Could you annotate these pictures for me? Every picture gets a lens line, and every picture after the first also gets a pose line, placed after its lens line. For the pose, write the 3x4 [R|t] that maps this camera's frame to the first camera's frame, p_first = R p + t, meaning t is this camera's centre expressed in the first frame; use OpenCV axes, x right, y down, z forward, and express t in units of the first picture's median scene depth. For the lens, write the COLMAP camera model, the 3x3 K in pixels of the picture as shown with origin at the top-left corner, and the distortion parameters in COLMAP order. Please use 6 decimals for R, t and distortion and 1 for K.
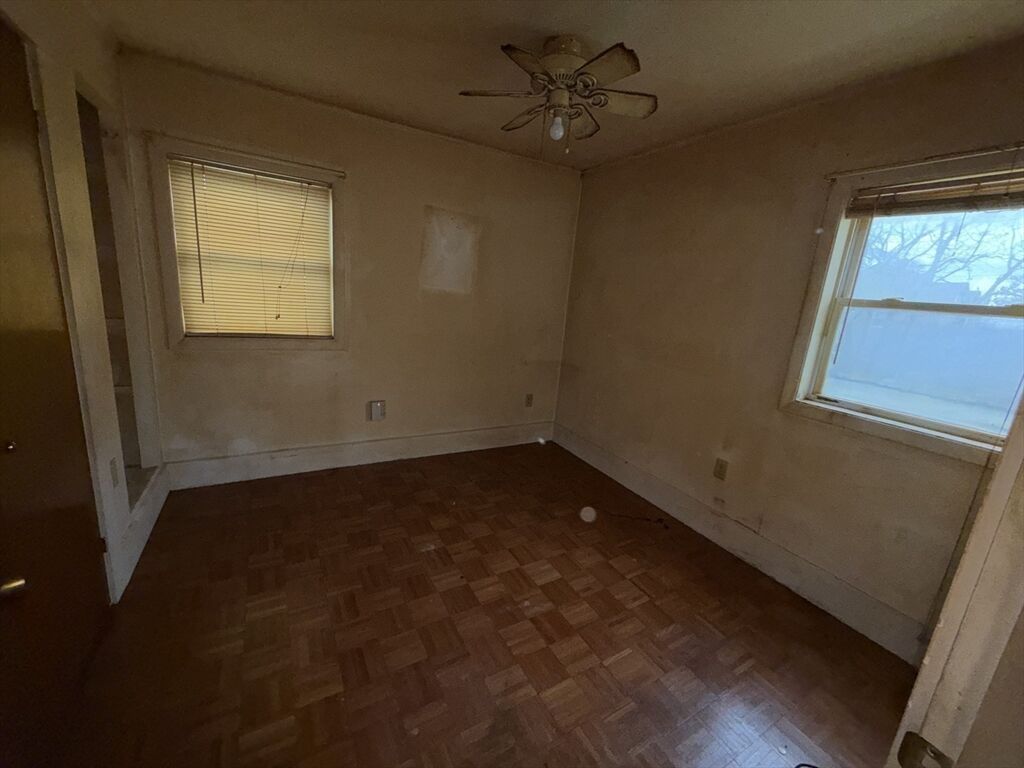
lens RADIAL K [[409.6, 0, 510.6], [0, 409.6, 383.1], [0, 0, 1]] dist [-0.000791, 0.000617]
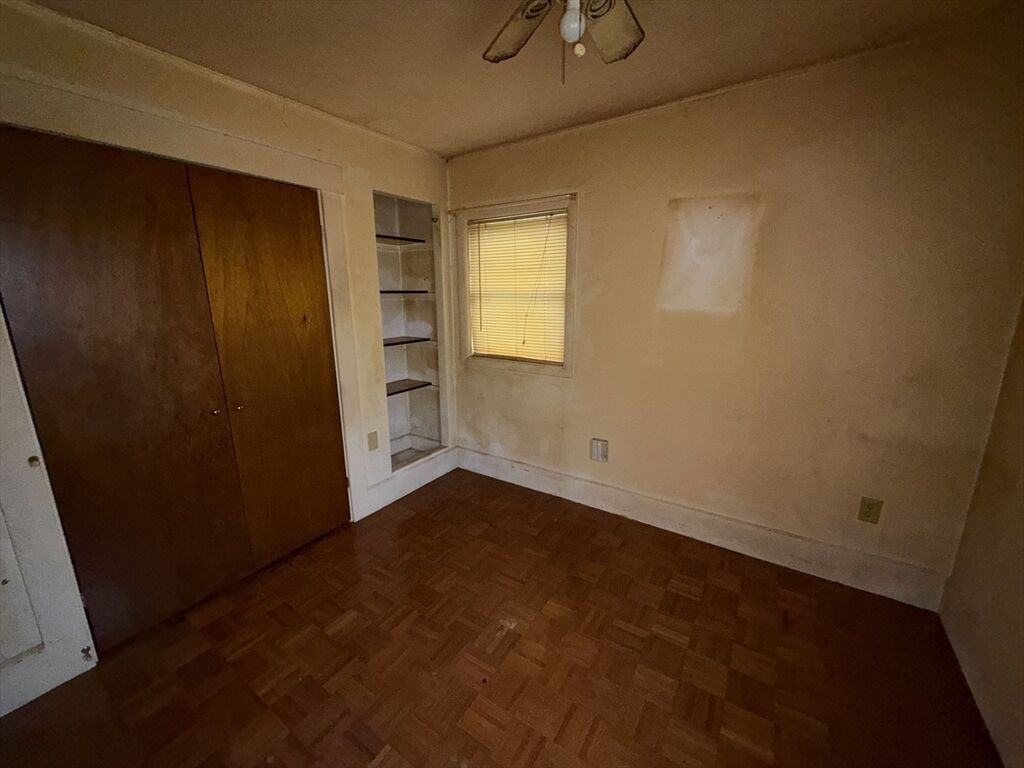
lens RADIAL K [[409.6, 0, 509.5], [0, 409.6, 382.6], [0, 0, 1]] dist [-0.000791, 0.000617]
pose [[0.441544, 0.108340, -0.890675, 0.402862], [-0.157392, 0.986643, 0.041988, -0.093701], [0.883327, 0.121645, 0.452698, 0.472139]]
